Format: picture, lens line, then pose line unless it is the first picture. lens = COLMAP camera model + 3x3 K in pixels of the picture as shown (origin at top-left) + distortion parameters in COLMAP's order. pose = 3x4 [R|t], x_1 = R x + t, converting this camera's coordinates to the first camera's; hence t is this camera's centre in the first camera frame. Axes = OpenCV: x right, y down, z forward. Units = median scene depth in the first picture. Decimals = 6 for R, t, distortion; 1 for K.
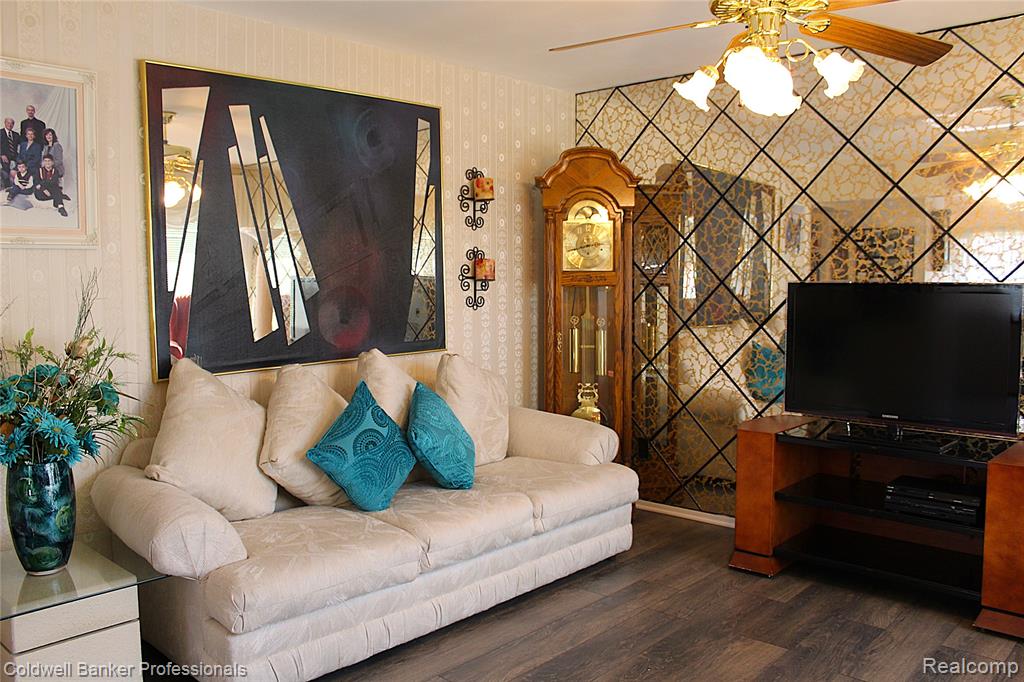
lens RADIAL K [[850.8, 0, 512.0], [0, 850.8, 341.0], [0, 0, 1]] dist [-0.116150, 0.080764]
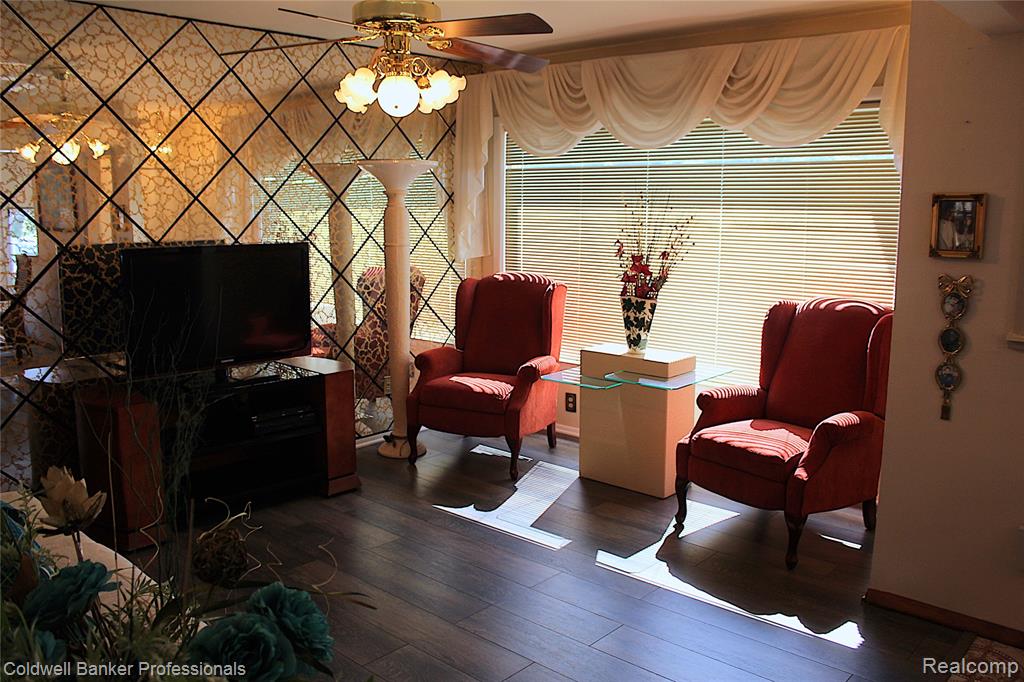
lens RADIAL K [[850.8, 0, 512.0], [0, 850.8, 341.0], [0, 0, 1]] dist [-0.116150, 0.080764]
pose [[-0.023329, -0.128170, 0.991478, -0.661728], [0.105179, 0.985929, 0.129928, -0.041990], [-0.994180, 0.107314, -0.009520, 0.602591]]
